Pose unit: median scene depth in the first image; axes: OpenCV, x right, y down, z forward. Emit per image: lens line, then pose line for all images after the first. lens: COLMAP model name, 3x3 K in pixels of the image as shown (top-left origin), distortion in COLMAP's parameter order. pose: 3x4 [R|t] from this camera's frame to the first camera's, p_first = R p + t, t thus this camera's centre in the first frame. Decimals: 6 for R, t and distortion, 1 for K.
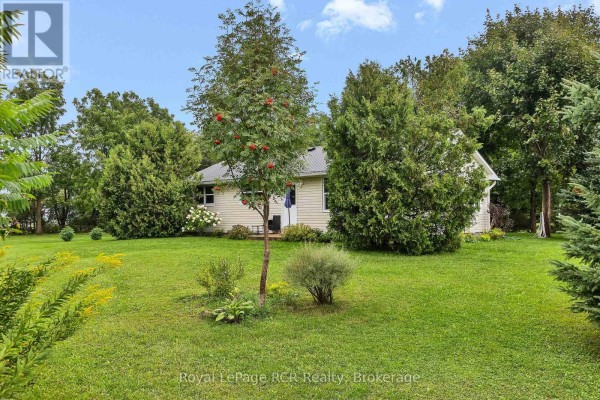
lens RADIAL K [[639.3, 0, 301.2], [0, 639.3, 212.1], [0, 0, 1]] dist [0.048219, -0.037865]
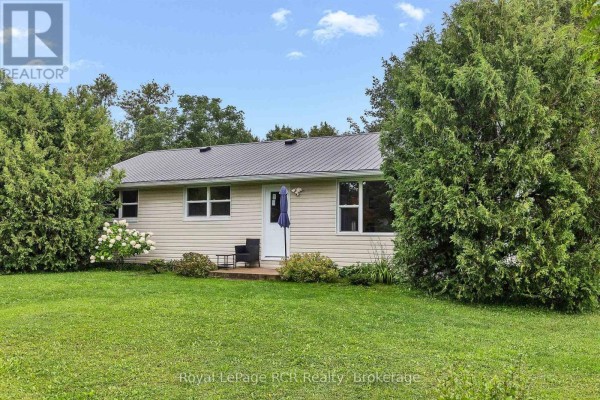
lens RADIAL K [[639.3, 0, 301.2], [0, 639.3, 212.1], [0, 0, 1]] dist [0.048219, -0.037865]
pose [[0.962503, 0.029839, 0.269624, -0.160979], [-0.020370, 0.999076, -0.037853, 0.001722], [-0.270504, 0.030941, 0.962221, 0.358549]]
